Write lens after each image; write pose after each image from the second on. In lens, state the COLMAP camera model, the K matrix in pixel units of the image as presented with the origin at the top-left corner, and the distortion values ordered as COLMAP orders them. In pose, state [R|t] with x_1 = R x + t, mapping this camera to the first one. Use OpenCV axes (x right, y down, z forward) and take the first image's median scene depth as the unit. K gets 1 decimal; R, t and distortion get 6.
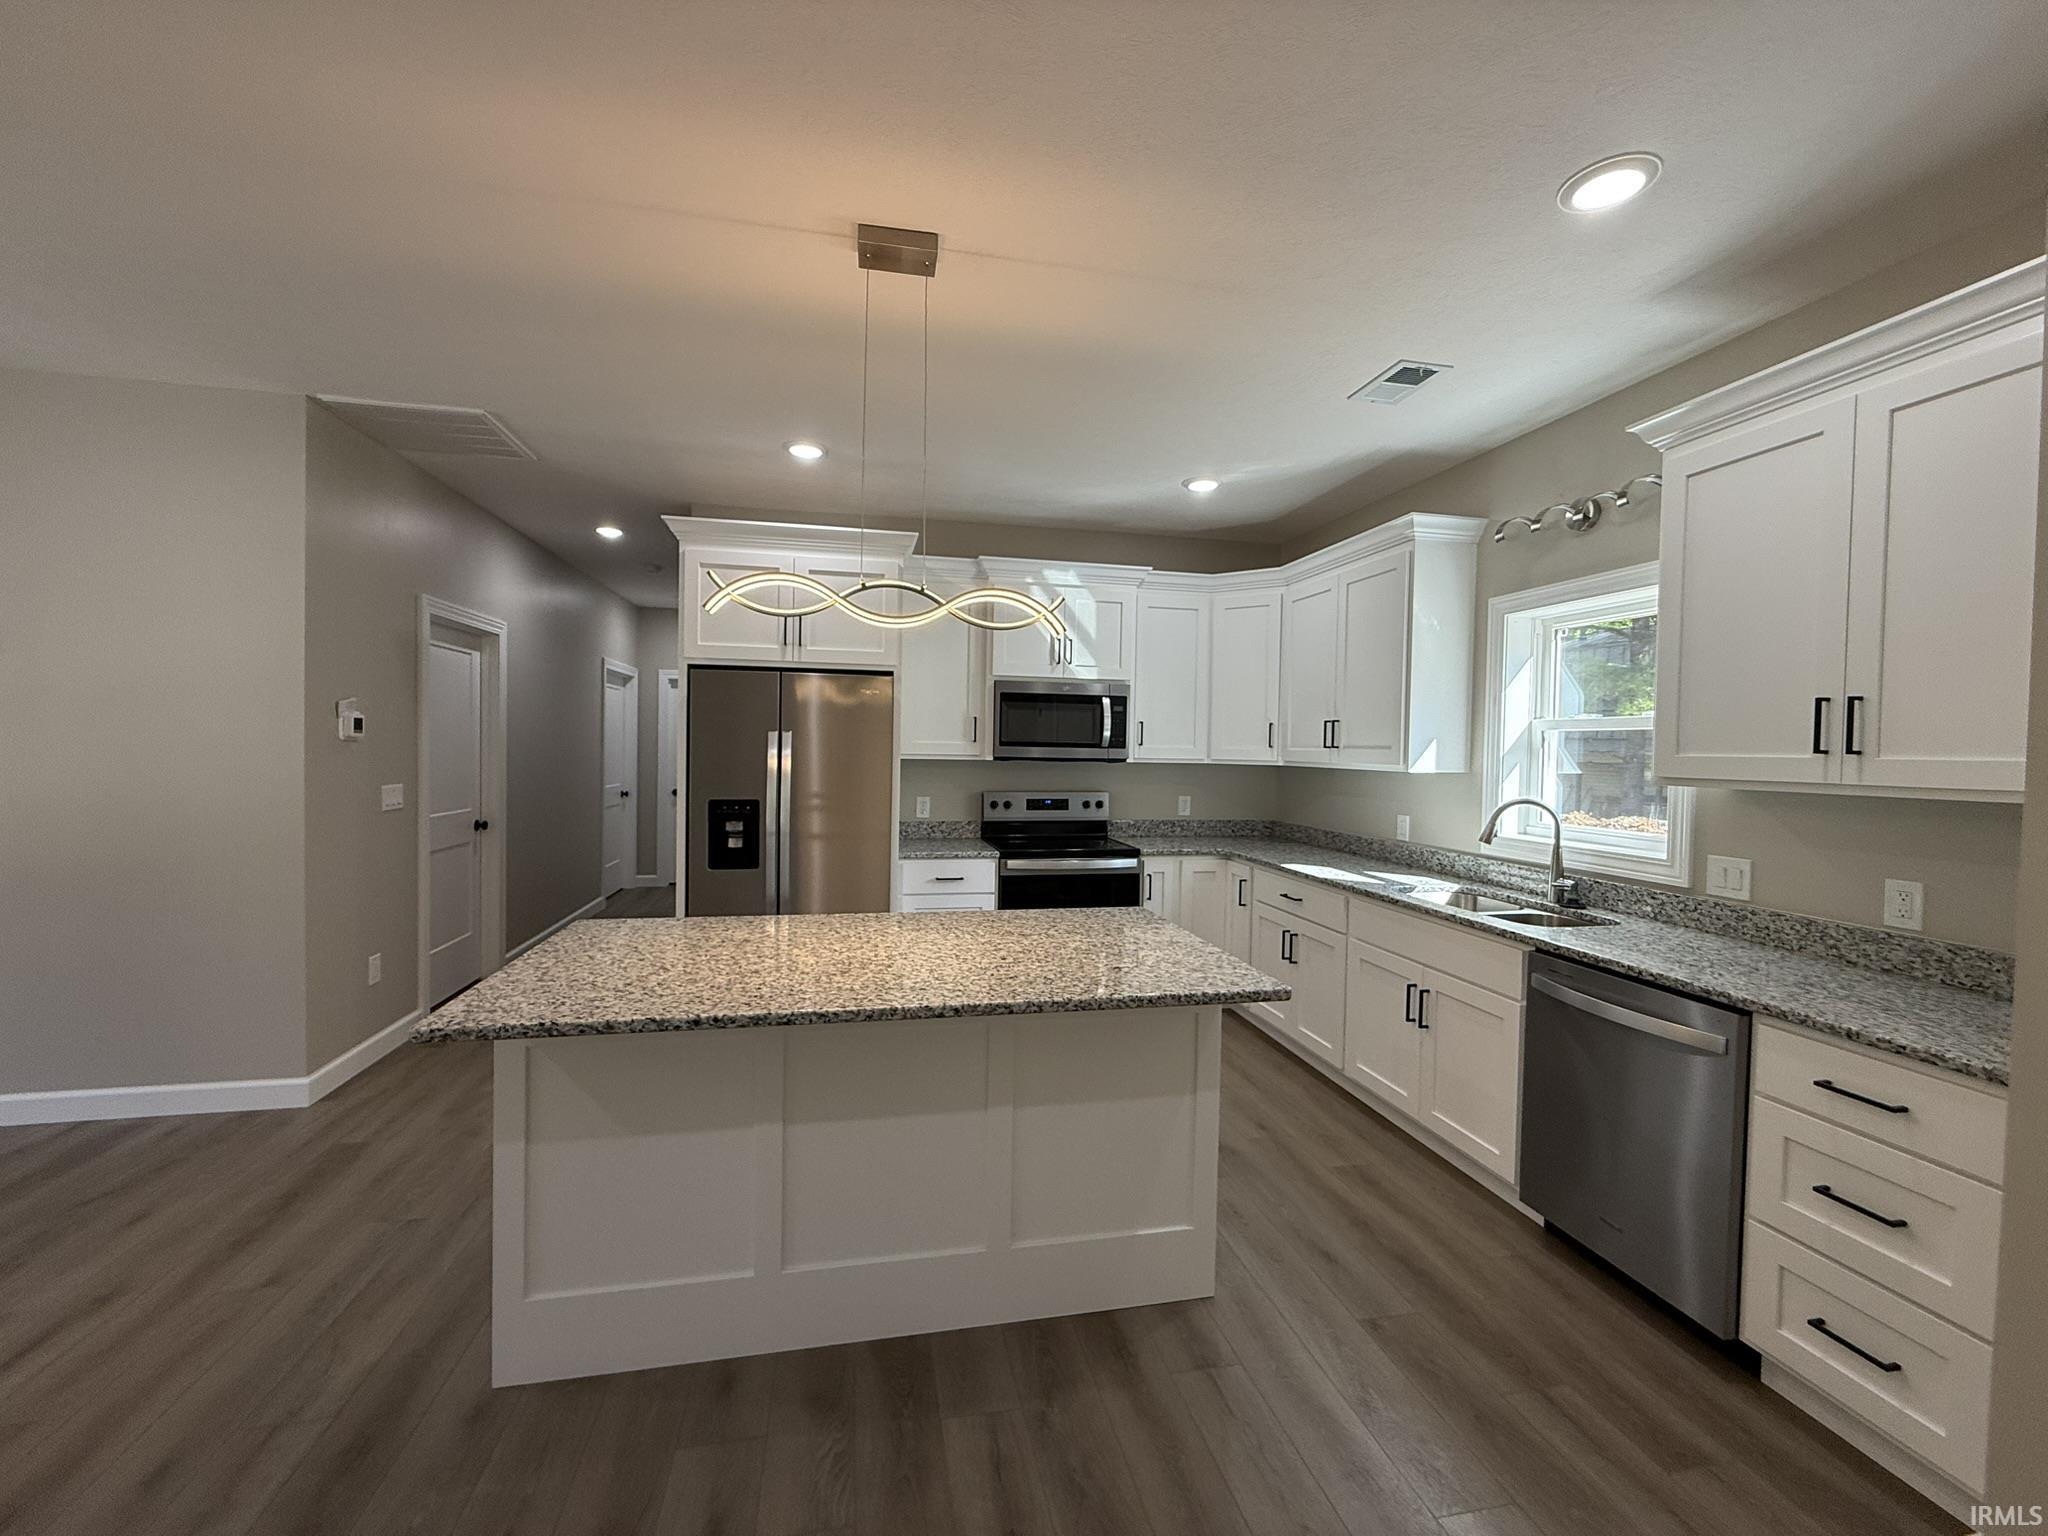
lens RADIAL K [[816.1, 0, 1018.8], [0, 816.1, 766.3], [0, 0, 1]] dist [-0.000789, 0.000106]
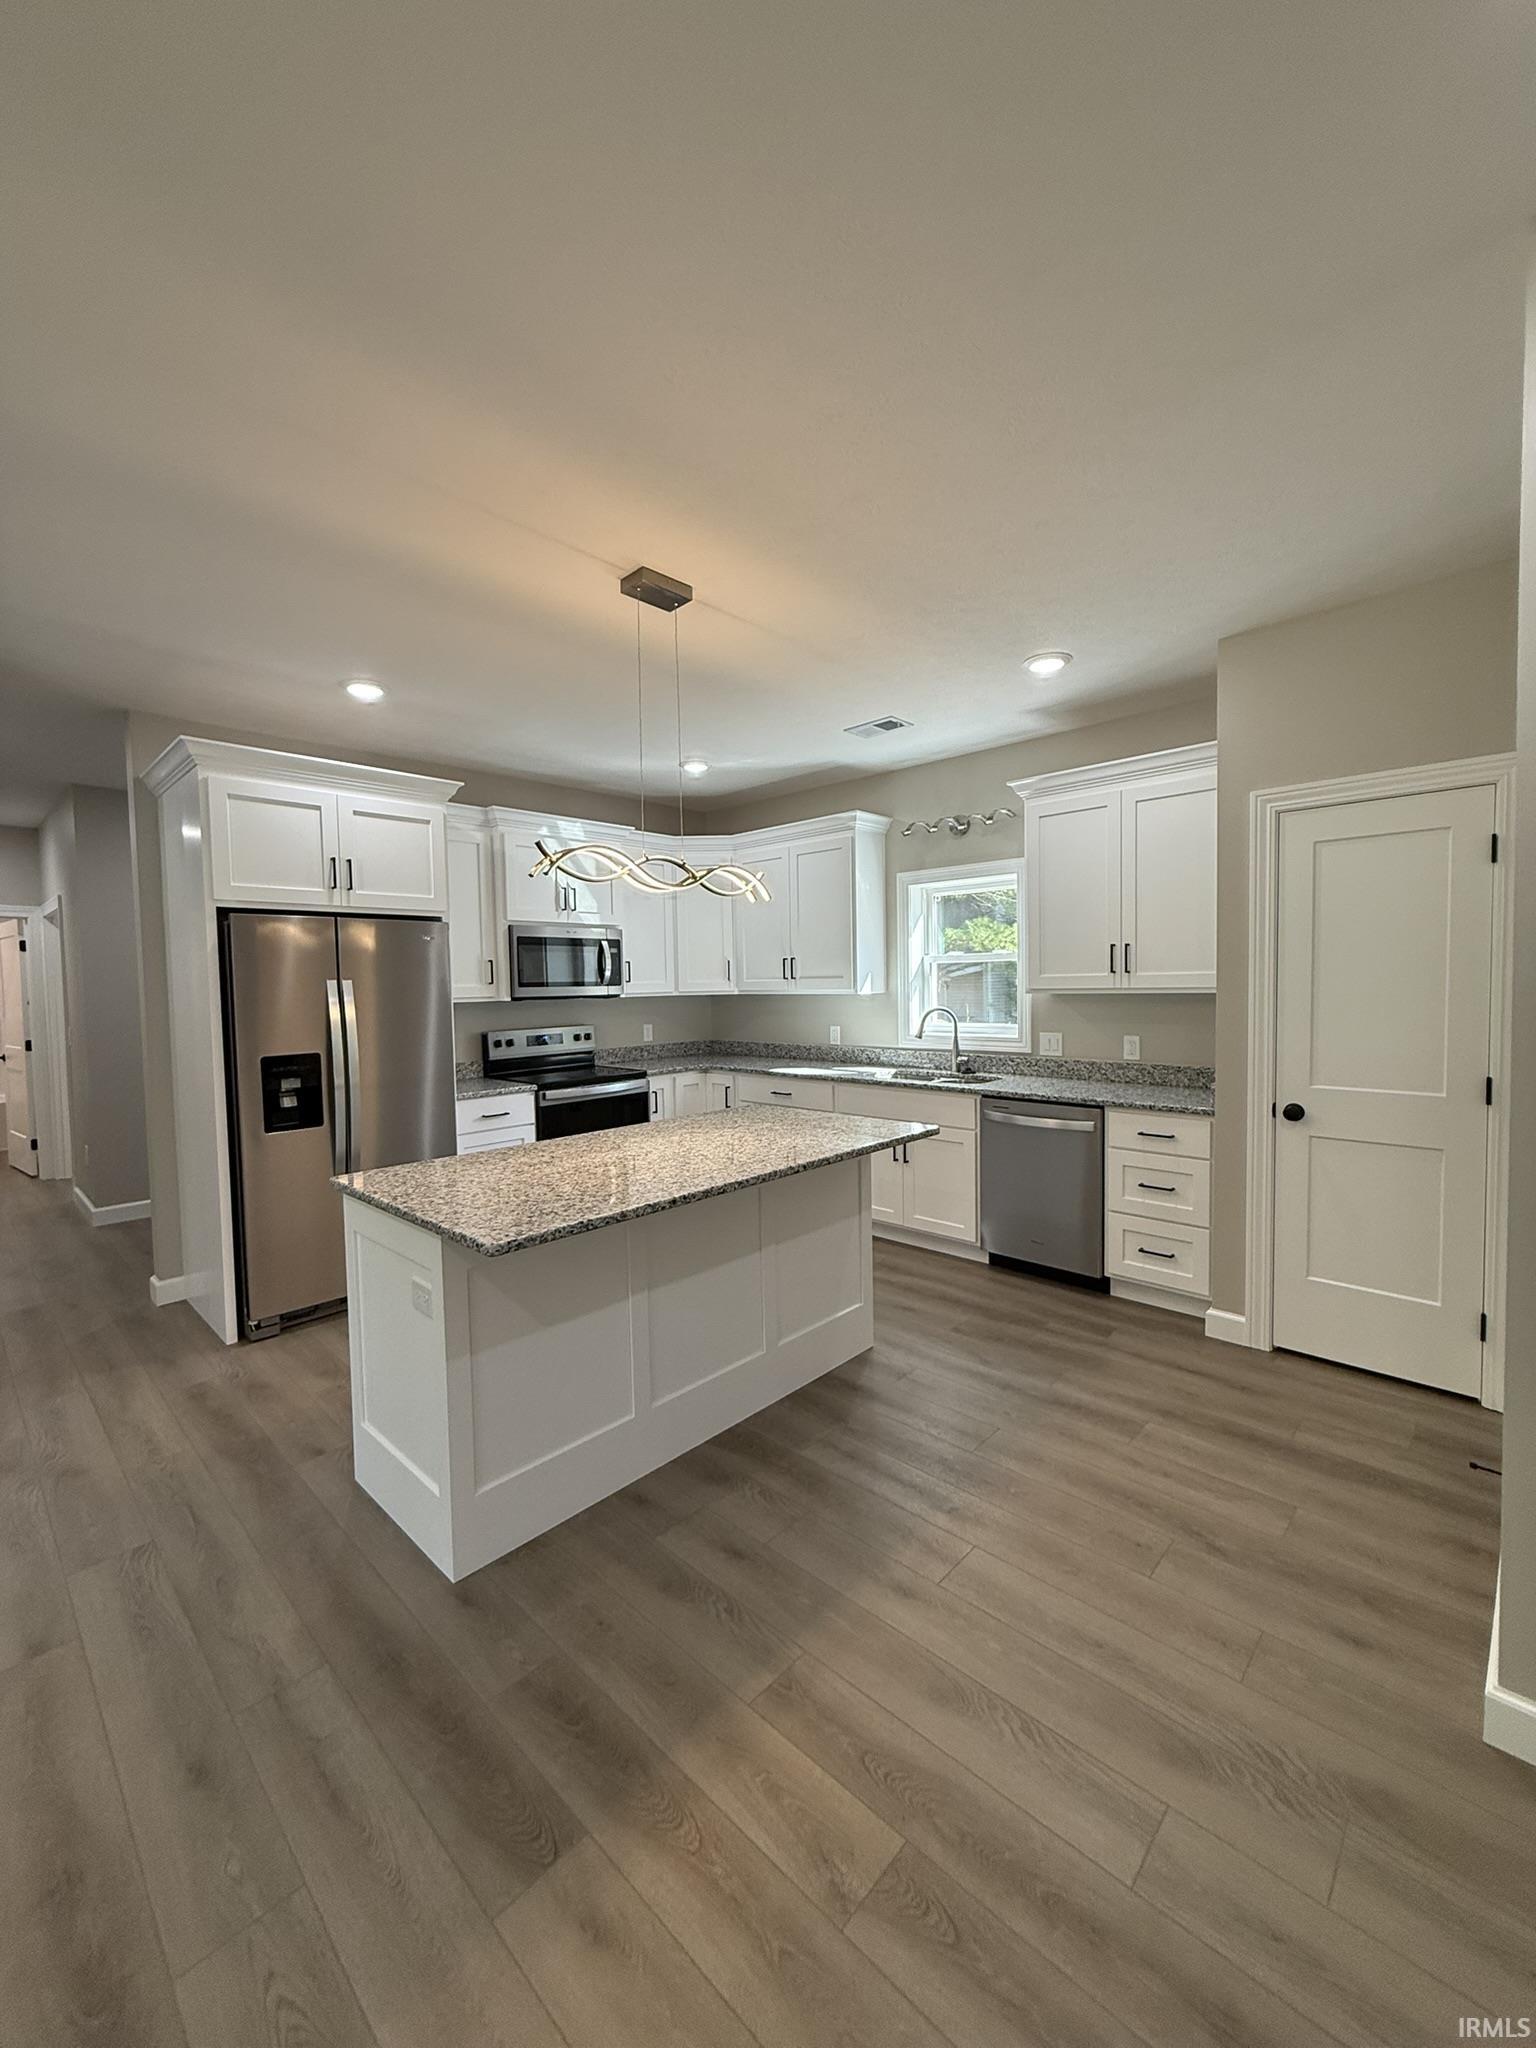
lens RADIAL K [[816.1, 0, 769.6], [0, 816.1, 1020.2], [0, 0, 1]] dist [-0.000789, 0.000106]
pose [[0.820435, -0.060704, 0.568508, -0.734261], [0.047010, 0.998143, 0.038738, -0.015821], [-0.569804, -0.005056, 0.821765, -0.122911]]
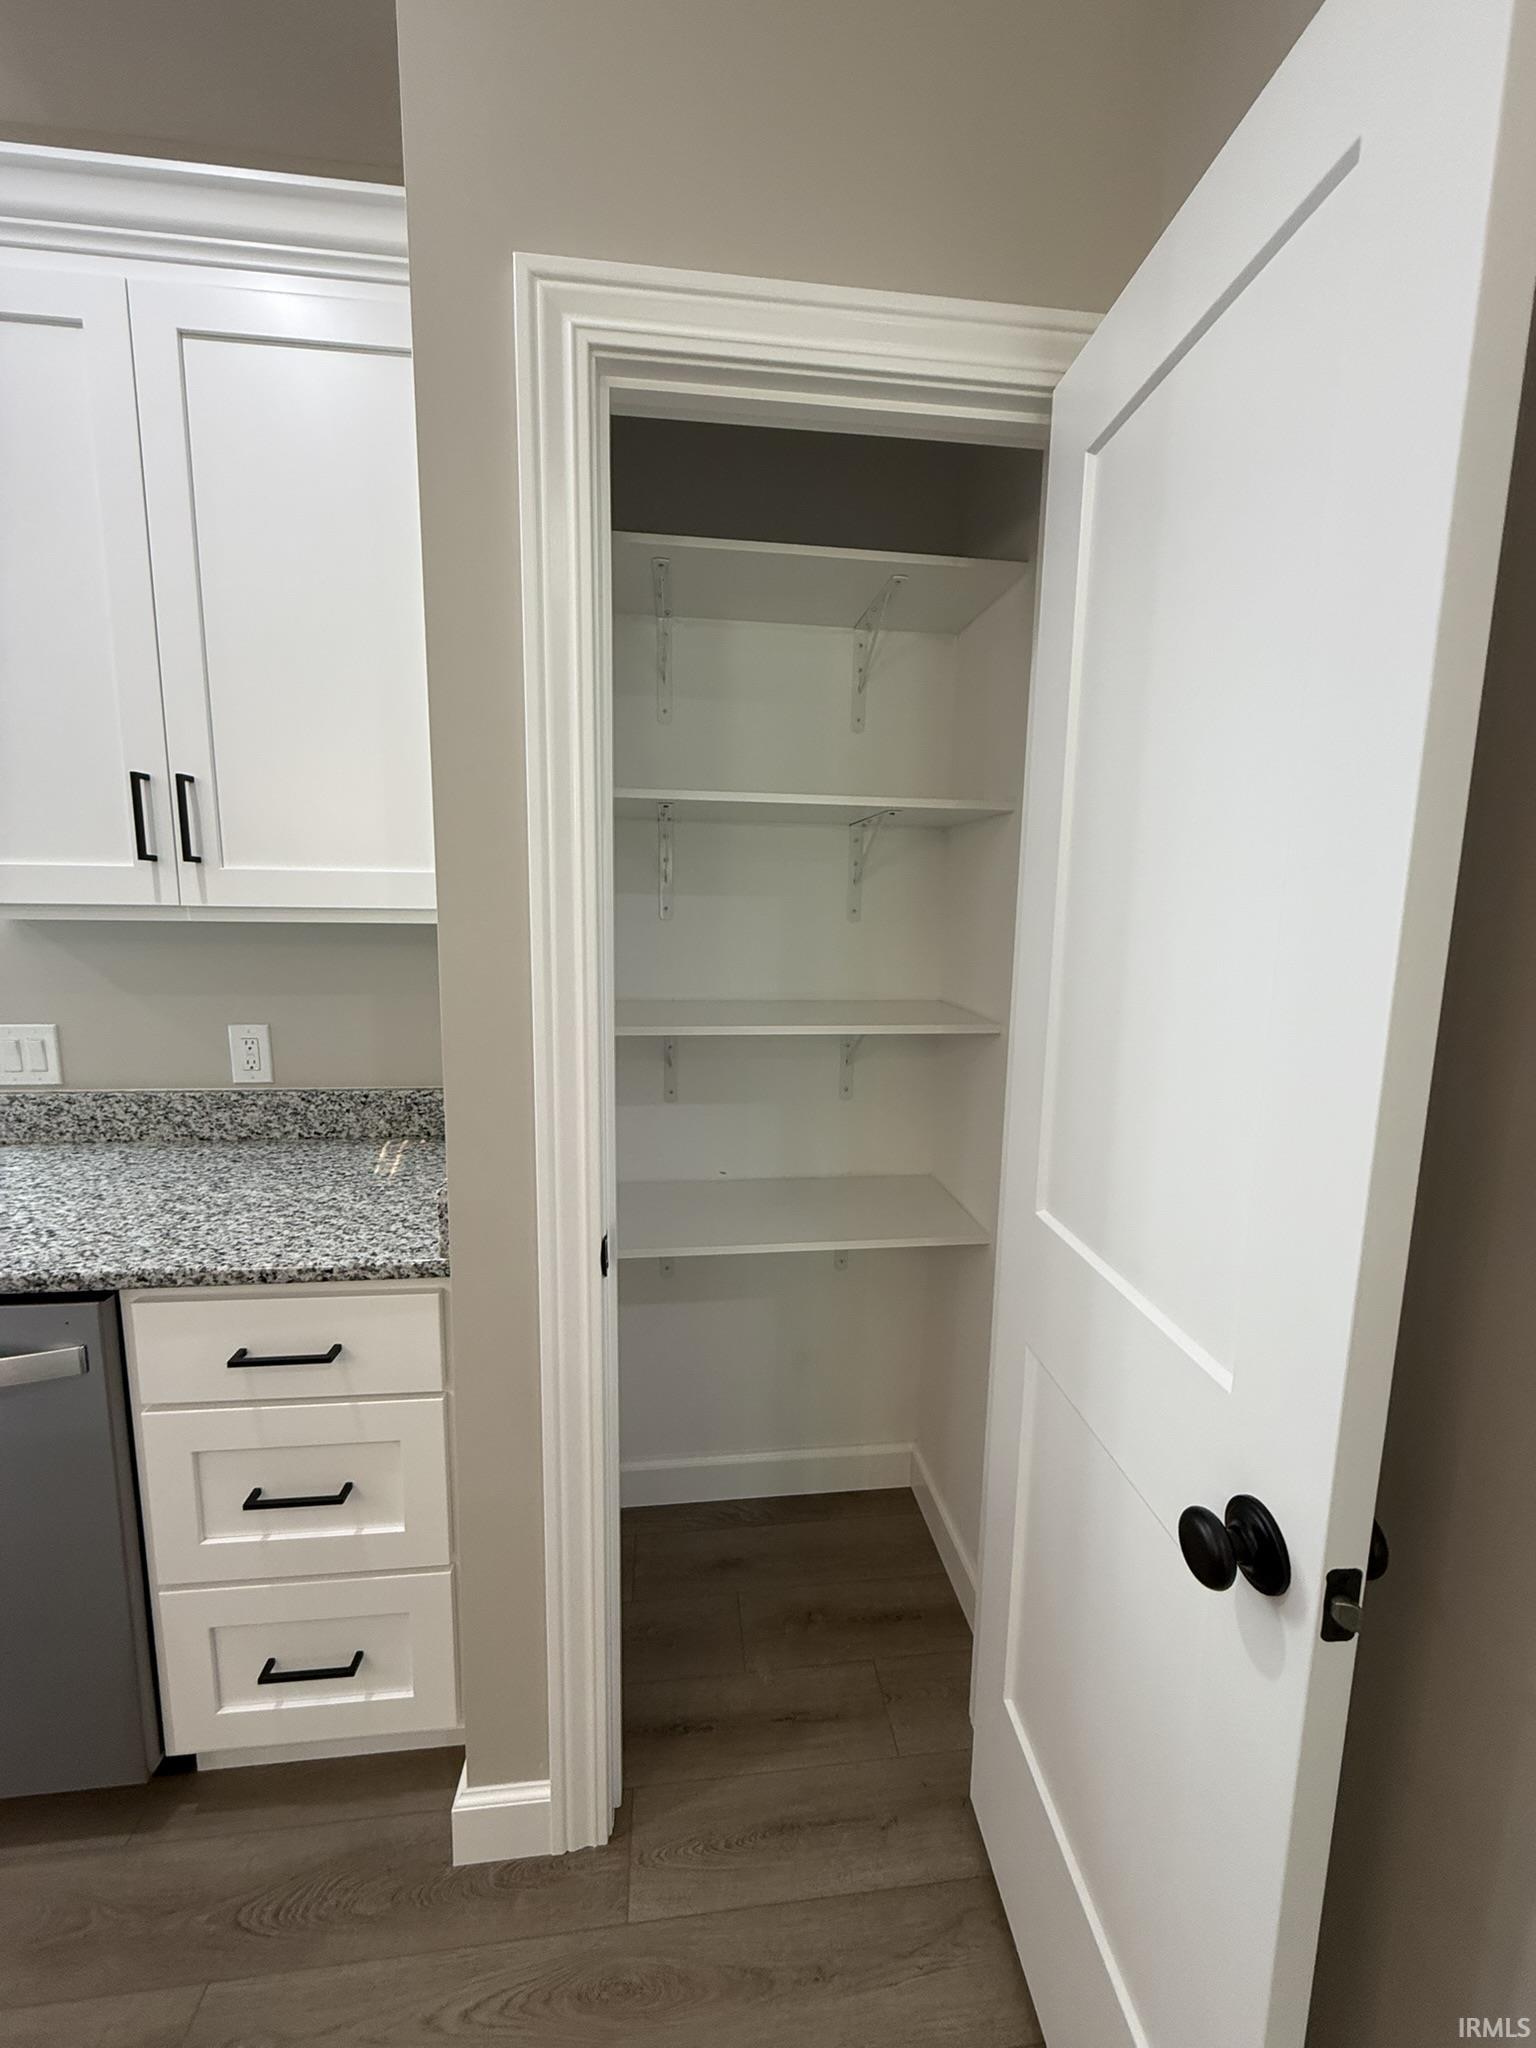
lens RADIAL K [[816.1, 0, 770.0], [0, 816.1, 1015.2], [0, 0, 1]] dist [-0.000789, 0.000106]
pose [[0.082601, -0.155484, 0.984379, 0.322219], [0.010793, 0.987836, 0.155124, 0.010375], [-0.996524, -0.002189, 0.083274, 0.402159]]
